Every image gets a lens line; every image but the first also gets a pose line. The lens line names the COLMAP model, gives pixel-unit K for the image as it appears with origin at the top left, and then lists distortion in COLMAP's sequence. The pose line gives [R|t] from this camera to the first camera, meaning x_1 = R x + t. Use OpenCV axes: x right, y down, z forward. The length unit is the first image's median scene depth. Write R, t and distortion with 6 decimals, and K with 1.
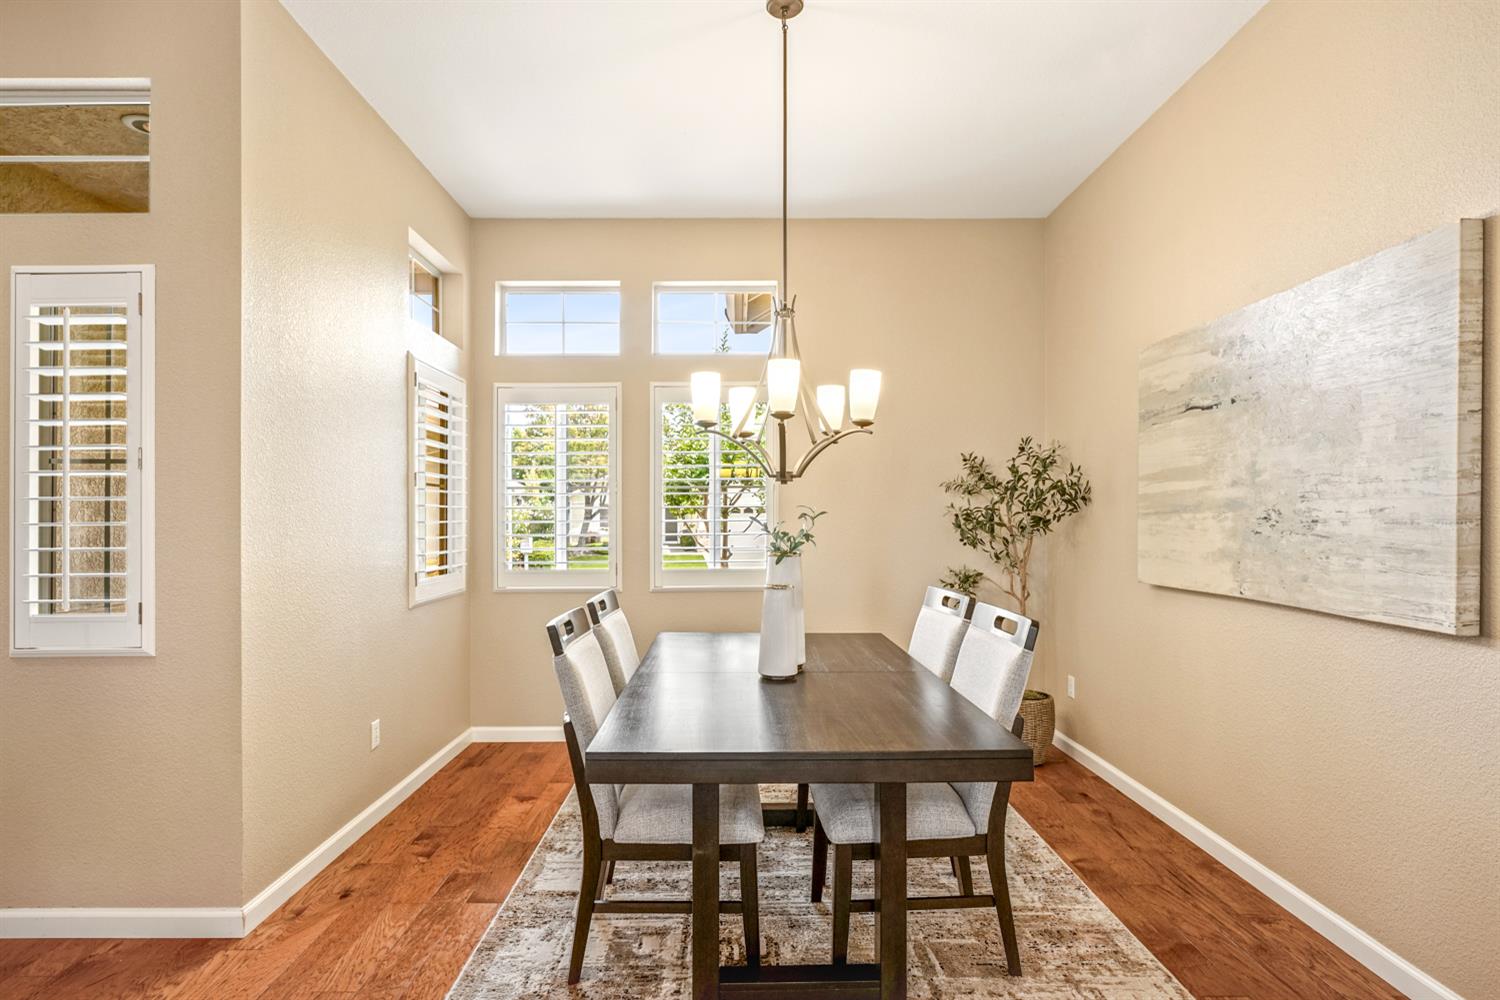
lens RADIAL K [[778.2, 0, 743.3], [0, 778.2, 499.2], [0, 0, 1]] dist [-0.010392, 0.001463]
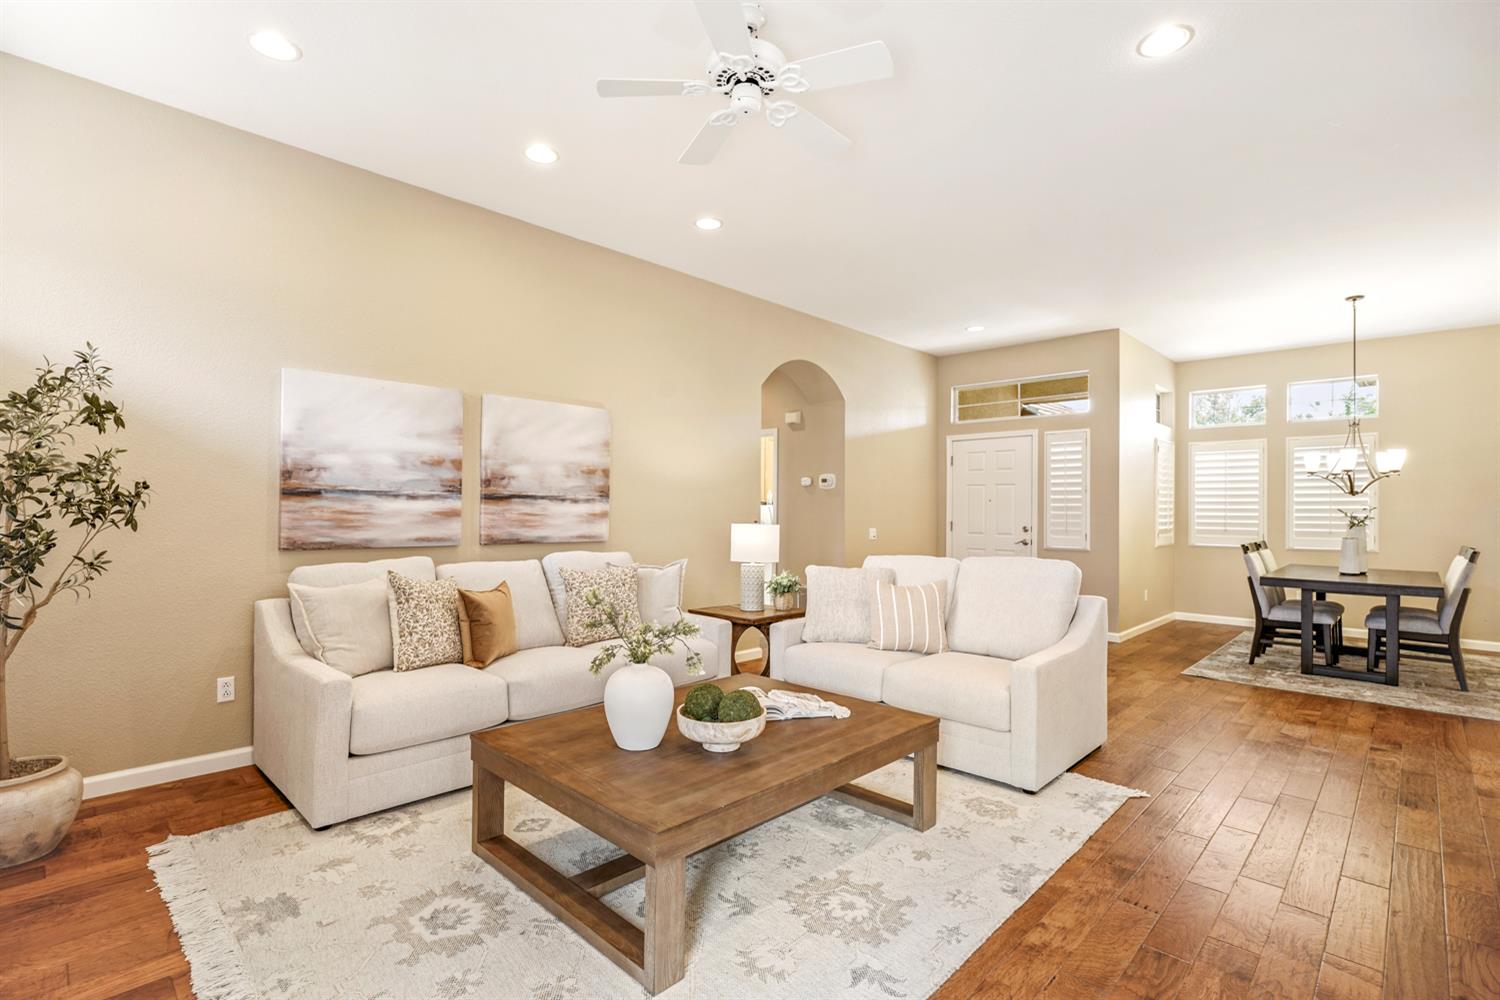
lens RADIAL K [[704.1, 0, 735.5], [0, 704.1, 508.6], [0, 0, 1]] dist [-0.011792, 0.001675]
pose [[0.705596, 0.009679, -0.708548, 0.230875], [0.005478, 0.999802, 0.019113, -0.032155], [0.708593, -0.017368, 0.705403, -1.869472]]
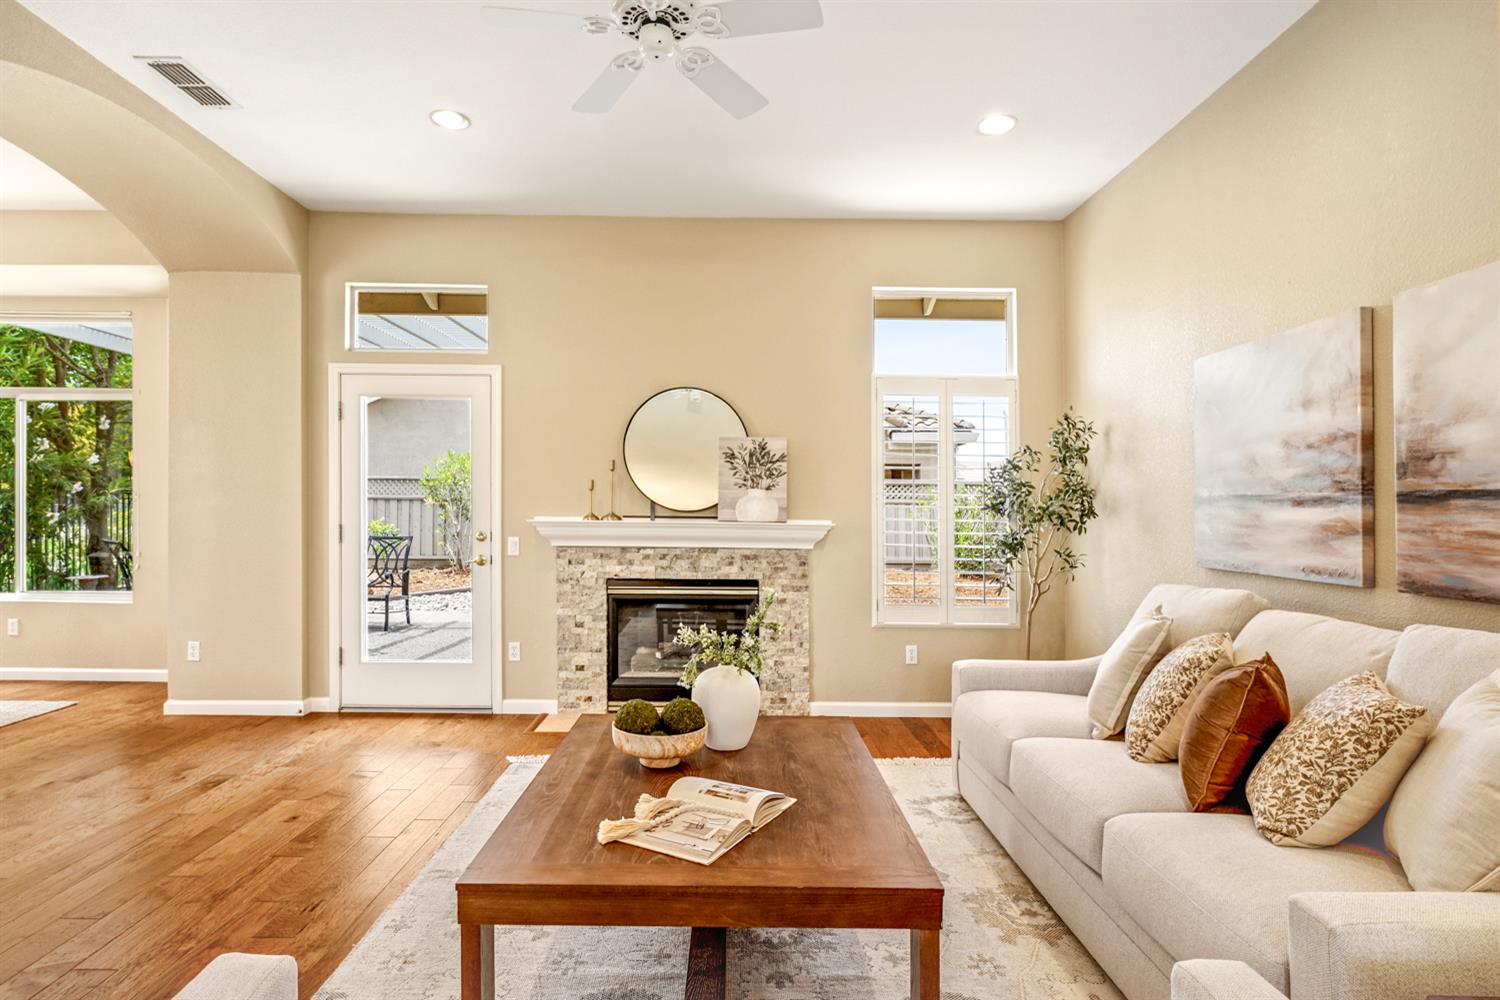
lens RADIAL K [[778.2, 0, 726.8], [0, 778.2, 524.1], [0, 0, 1]] dist [-0.010392, 0.001463]
pose [[-0.999969, -0.006617, 0.004175, -0.512759], [-0.006643, 0.999958, -0.006337, 0.008704], [-0.004132, -0.006364, -0.999971, -0.287697]]
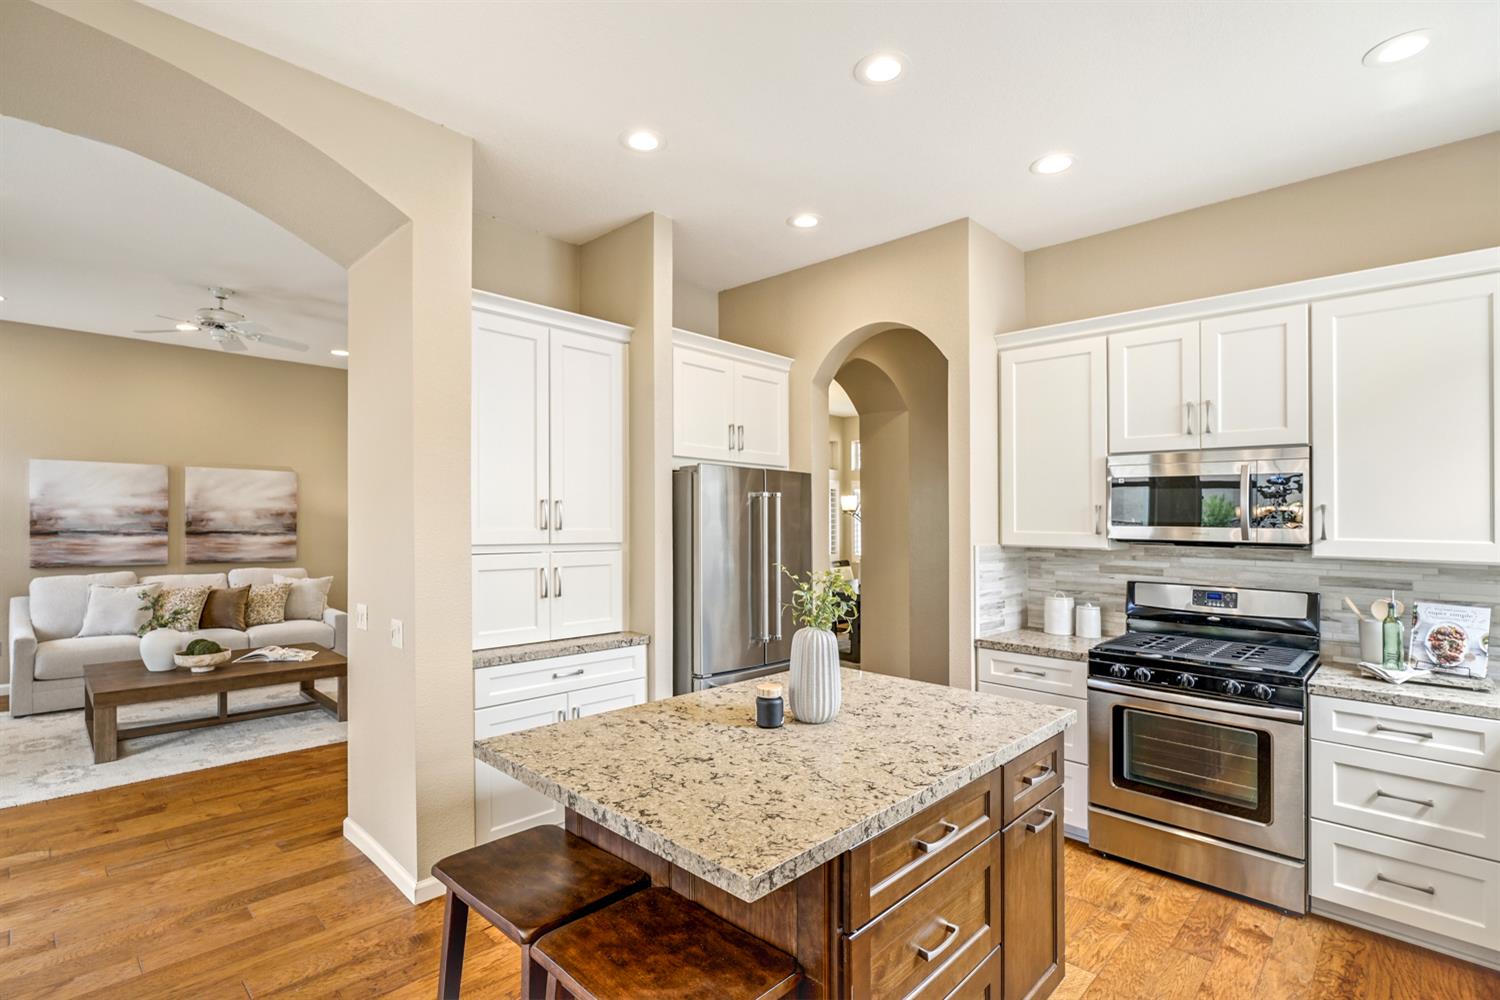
lens RADIAL K [[704.1, 0, 734.9], [0, 704.1, 528.1], [0, 0, 1]] dist [-0.011792, 0.001675]
pose [[0.709657, 0.019936, -0.704265, 1.784314], [0.003373, 0.999492, 0.031692, -0.118840], [0.704539, -0.024865, 0.709230, -1.543580]]
